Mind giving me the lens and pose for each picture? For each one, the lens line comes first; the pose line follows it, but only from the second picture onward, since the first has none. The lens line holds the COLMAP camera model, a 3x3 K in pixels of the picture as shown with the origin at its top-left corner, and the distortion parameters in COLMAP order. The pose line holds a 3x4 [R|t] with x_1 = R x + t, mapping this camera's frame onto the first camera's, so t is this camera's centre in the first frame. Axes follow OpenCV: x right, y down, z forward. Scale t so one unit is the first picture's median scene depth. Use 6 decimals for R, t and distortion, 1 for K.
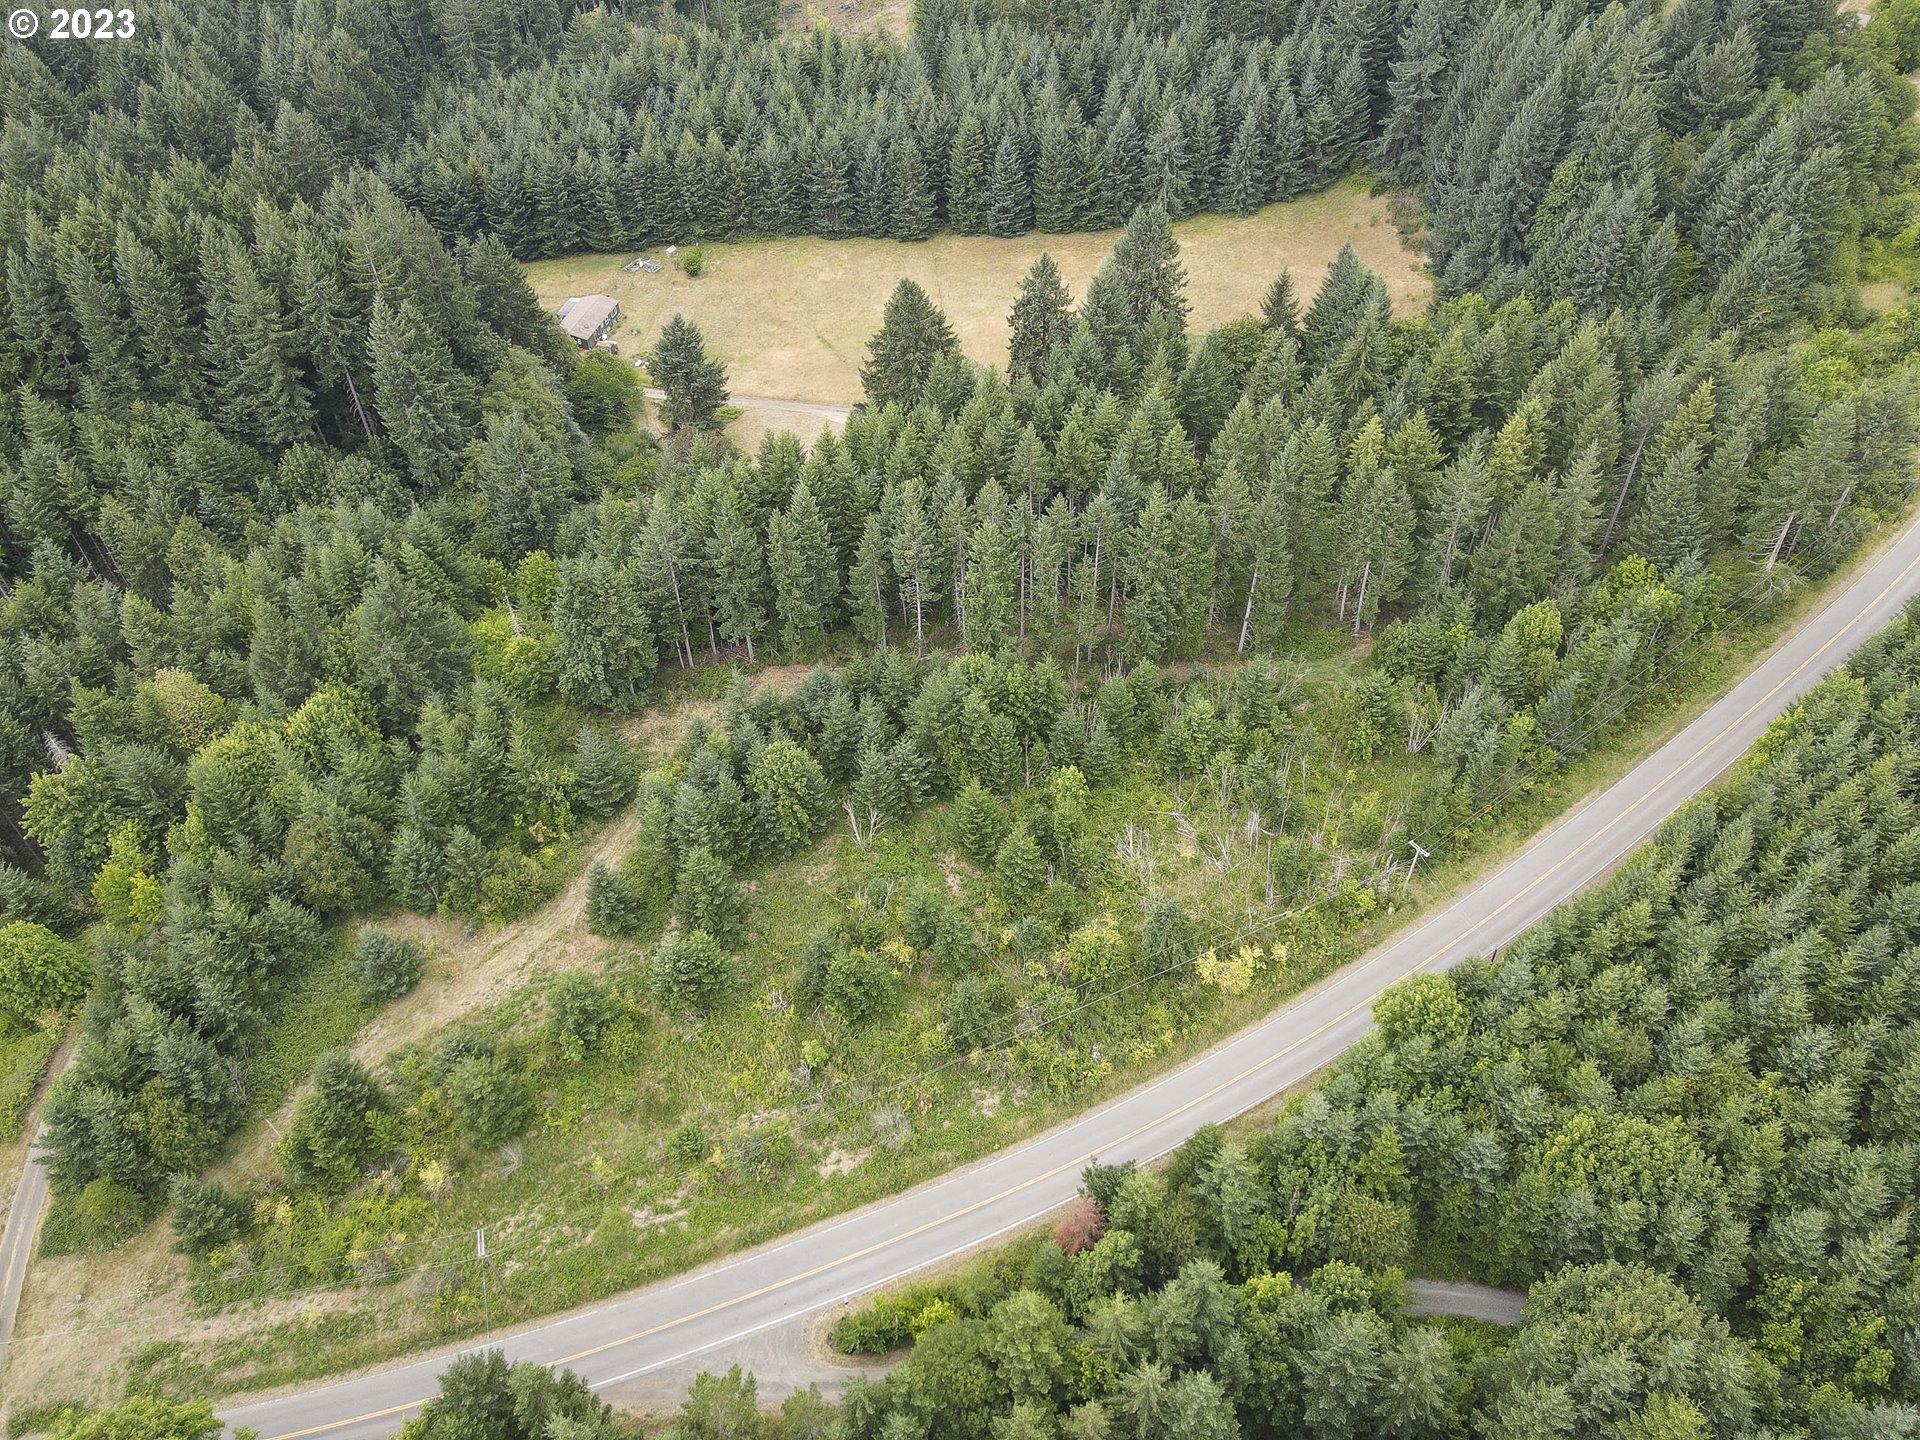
lens RADIAL K [[1397.5, 0, 974.1], [0, 1397.5, 715.3], [0, 0, 1]] dist [0.014174, 0.010217]
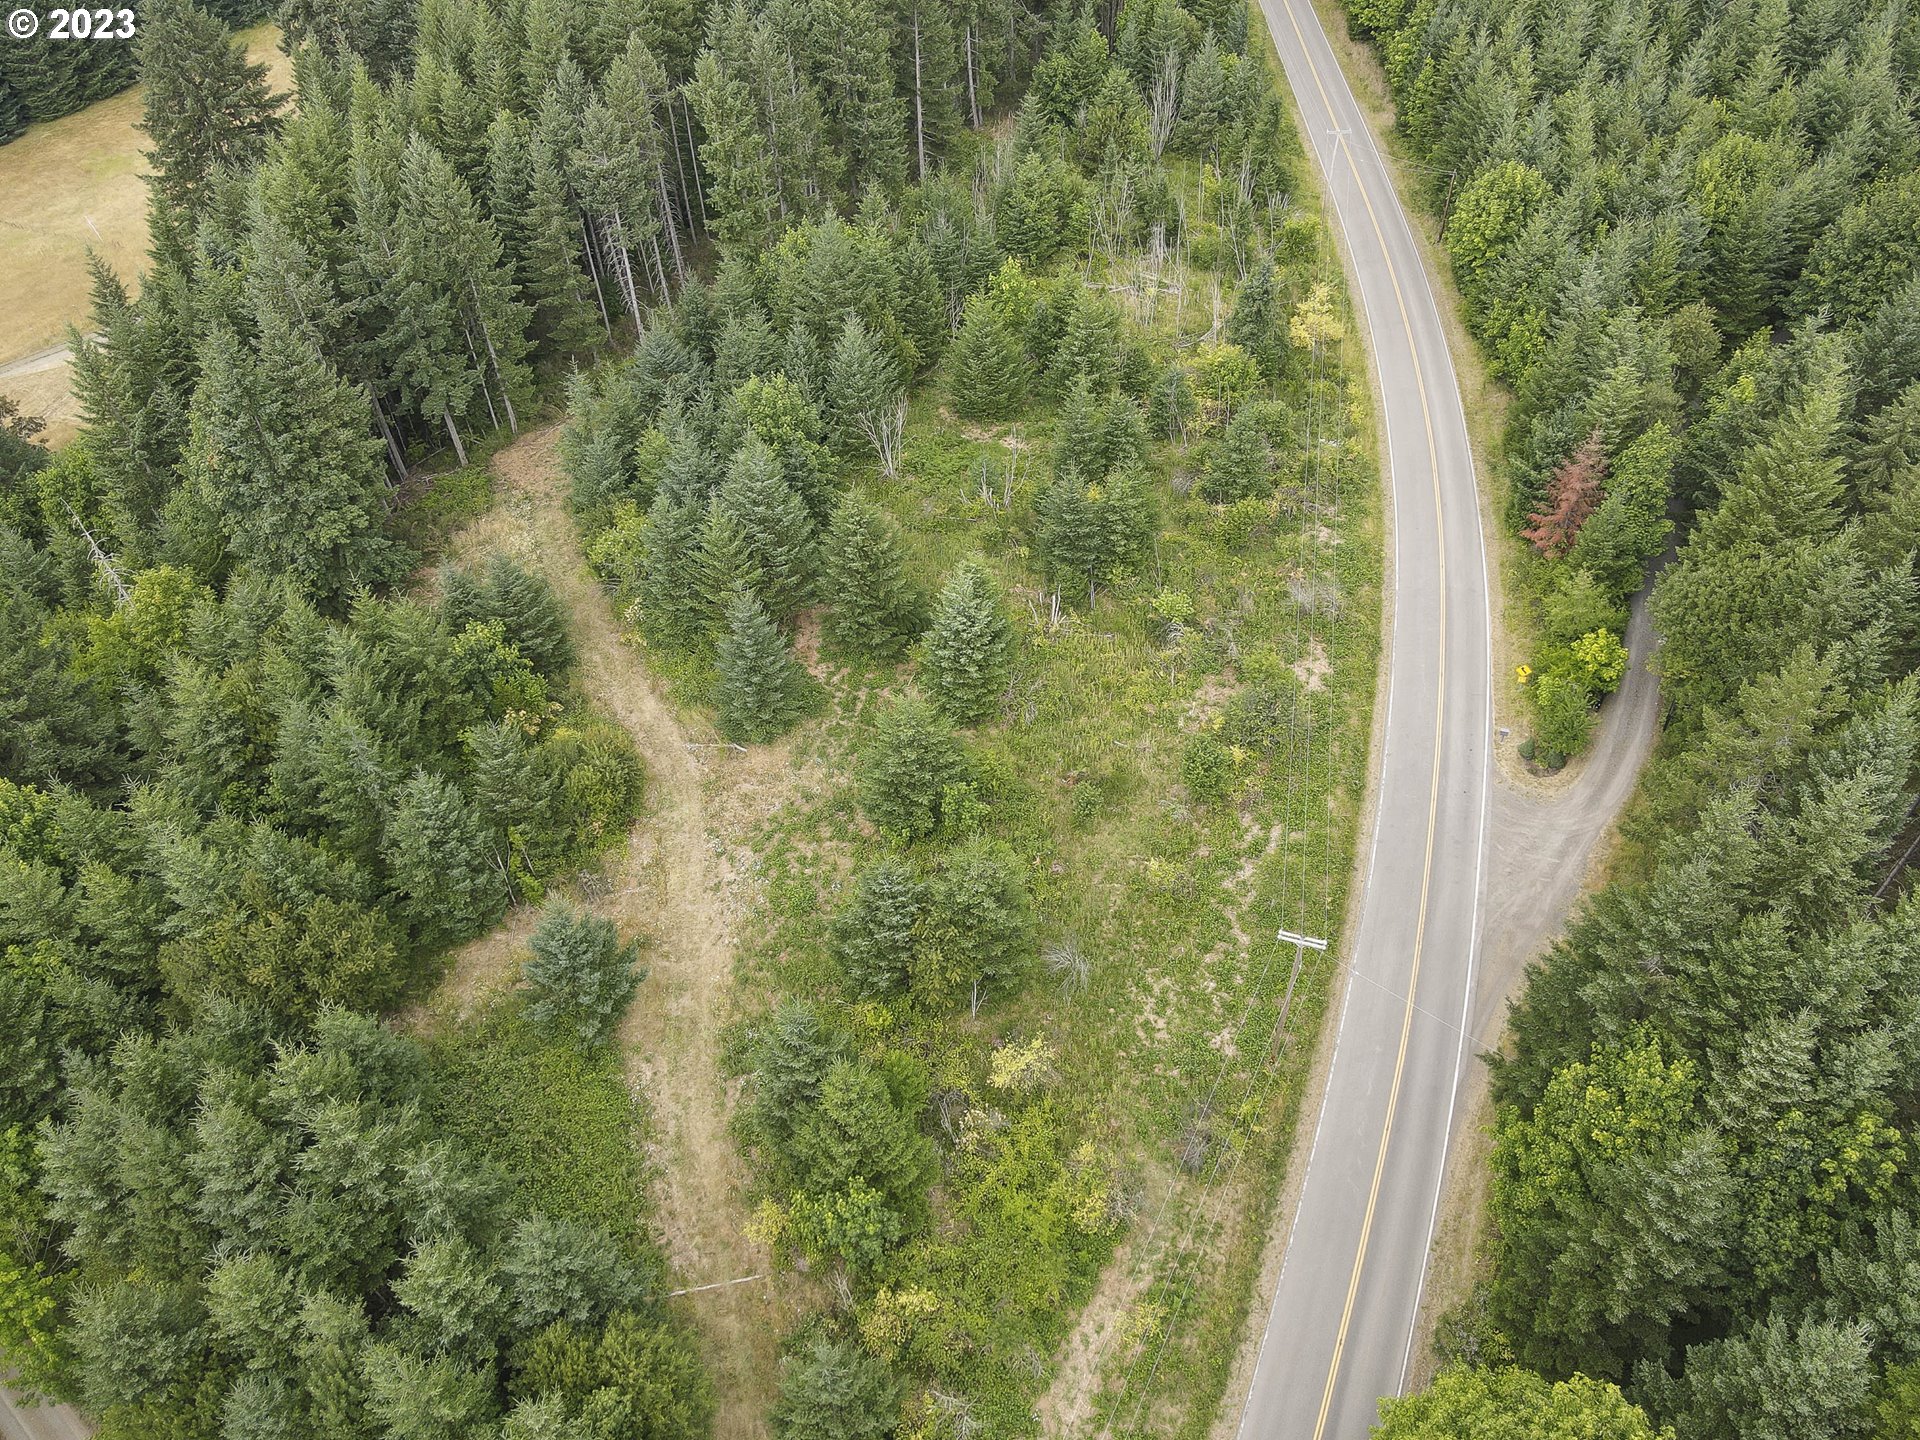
lens RADIAL K [[1397.5, 0, 977.5], [0, 1397.5, 710.2], [0, 0, 1]] dist [0.014174, 0.010217]
pose [[0.590955, -0.566913, 0.573918, -0.323414], [0.579114, 0.793410, 0.187421, 0.048369], [-0.561604, 0.221607, 0.797177, 0.261875]]
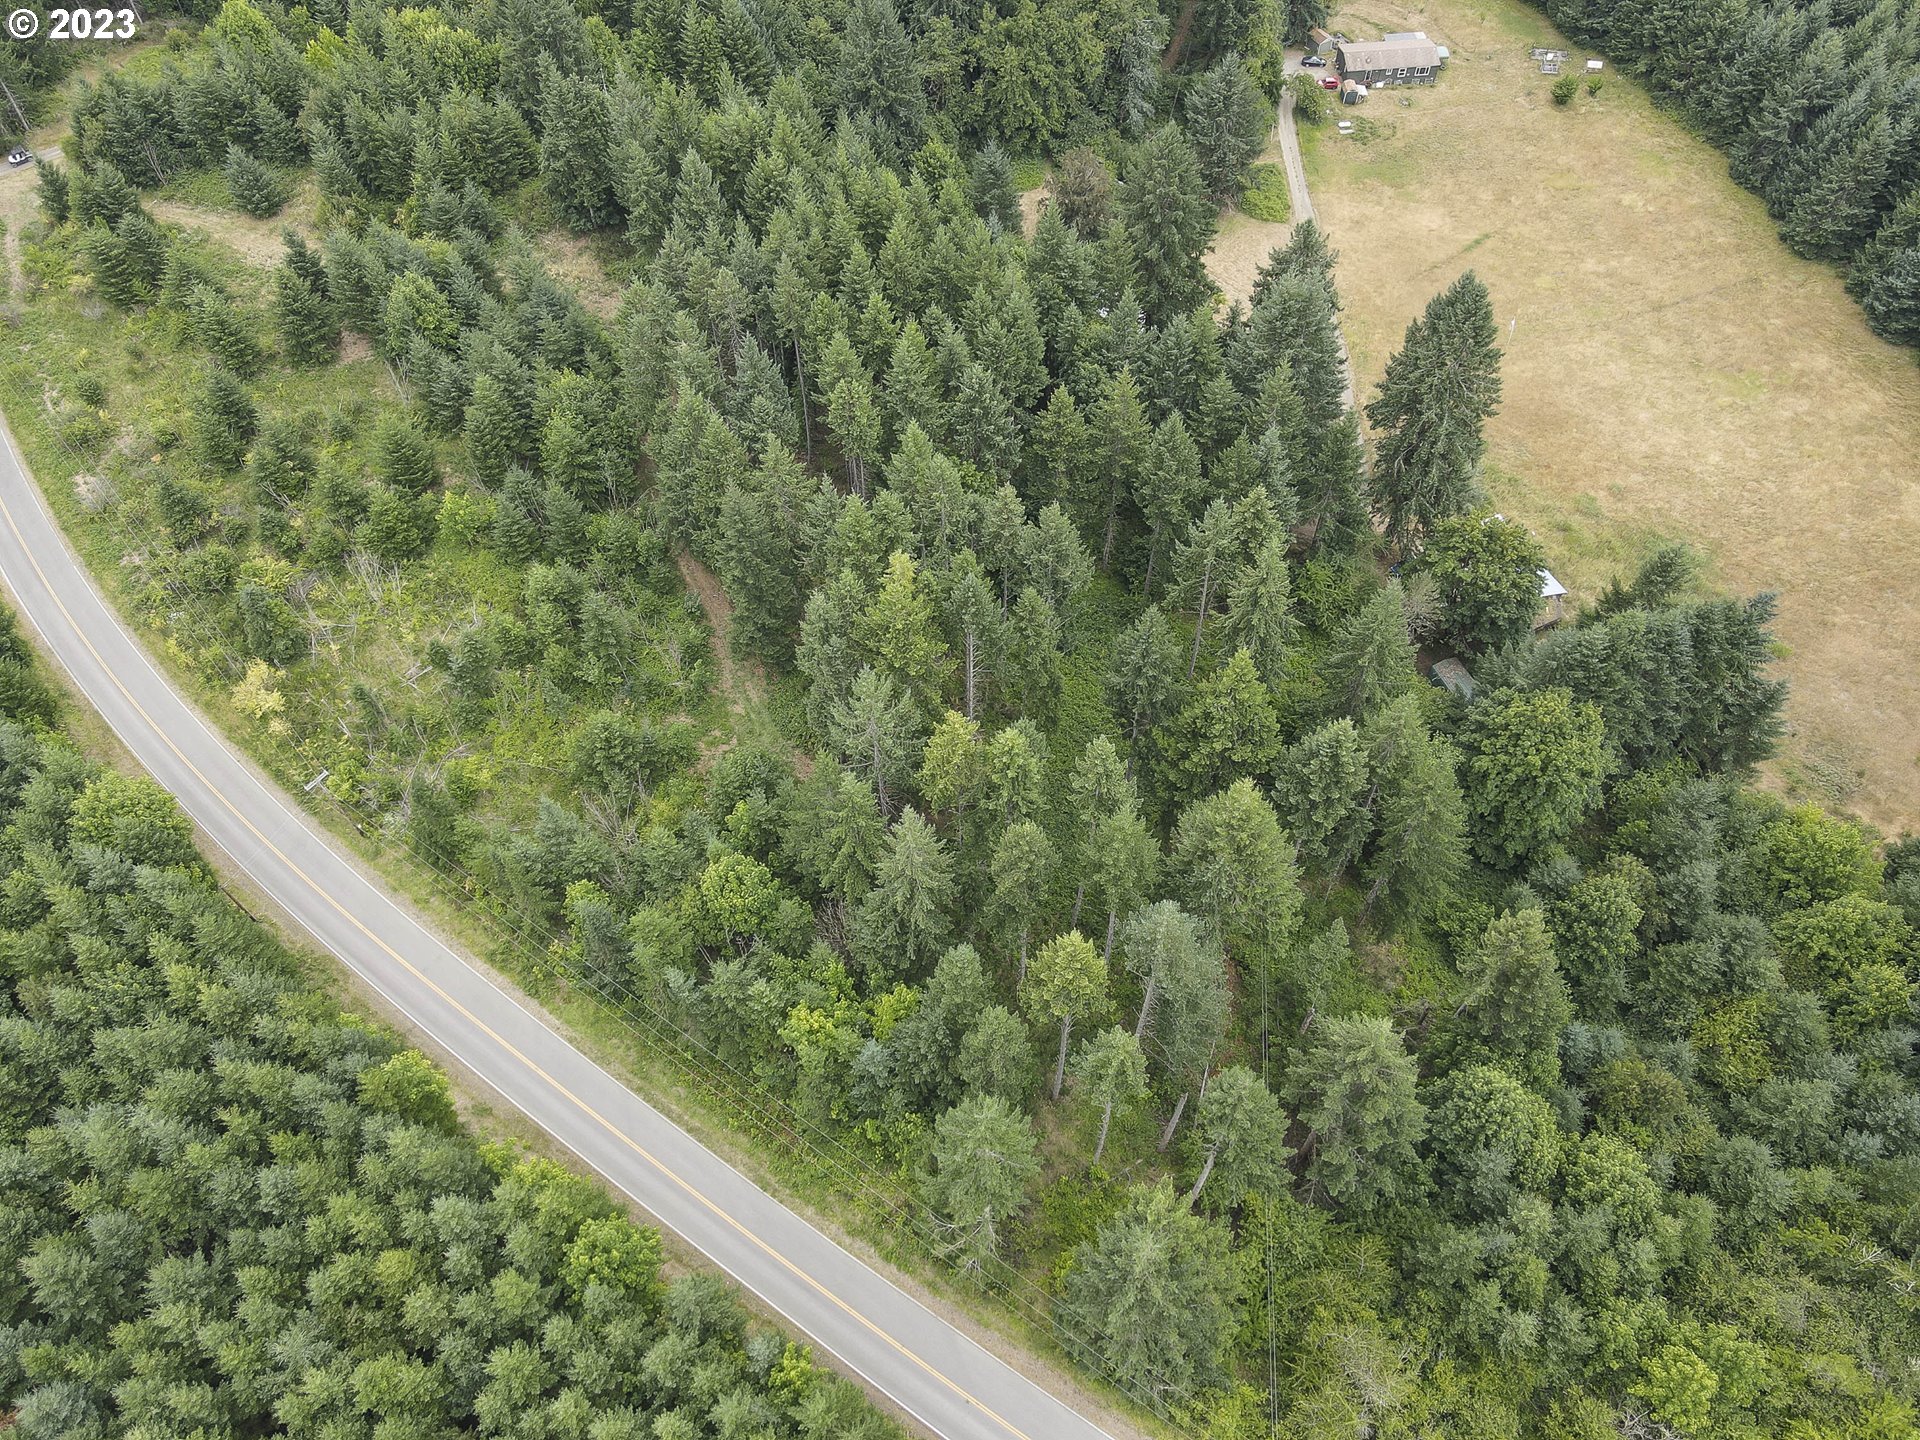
lens RADIAL K [[1397.5, 0, 961.9], [0, 1397.5, 711.6], [0, 0, 1]] dist [0.014174, 0.010217]
pose [[0.286943, 0.794123, -0.535754, 0.486788], [-0.659187, 0.569489, 0.491075, -0.352154], [0.695080, 0.212251, 0.686887, 0.368638]]
